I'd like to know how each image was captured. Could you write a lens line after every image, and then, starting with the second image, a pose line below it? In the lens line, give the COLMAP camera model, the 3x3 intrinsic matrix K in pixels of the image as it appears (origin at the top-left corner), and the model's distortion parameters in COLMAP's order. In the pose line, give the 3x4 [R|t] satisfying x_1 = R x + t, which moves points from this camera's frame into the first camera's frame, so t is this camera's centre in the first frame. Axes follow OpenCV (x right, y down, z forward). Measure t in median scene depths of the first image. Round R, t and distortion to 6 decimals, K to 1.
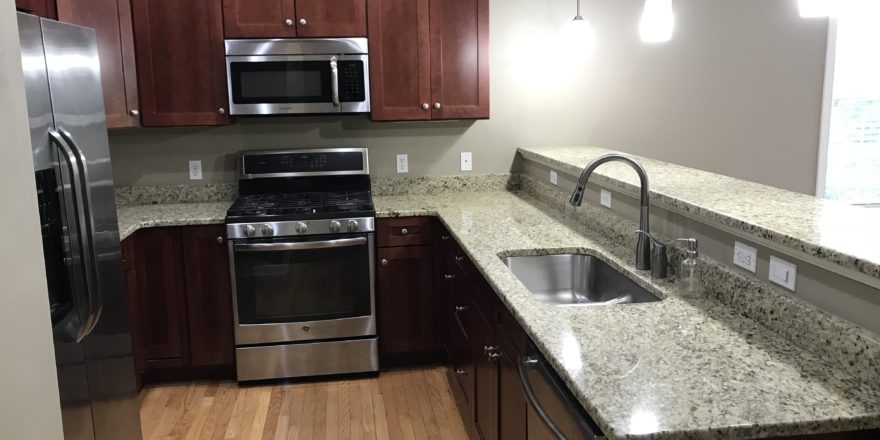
lens RADIAL K [[704.1, 0, 440.0], [0, 704.1, 220.0], [0, 0, 1]] dist [0.038257, -0.000149]
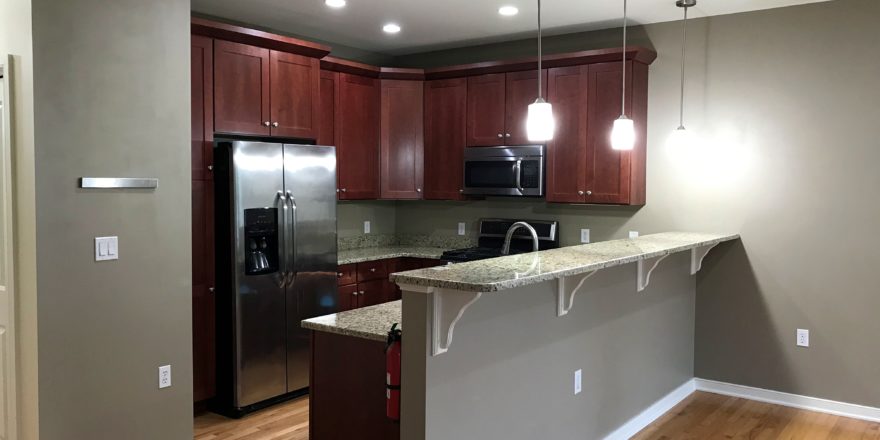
lens RADIAL K [[722.3, 0, 440.0], [0, 722.3, 220.0], [0, 0, 1]] dist [0.011437, 0.001078]
pose [[0.717542, 0.061191, -0.693822, 0.755674], [-0.152967, 0.985658, -0.071267, 0.032211], [0.679511, 0.157269, 0.716611, -0.181700]]
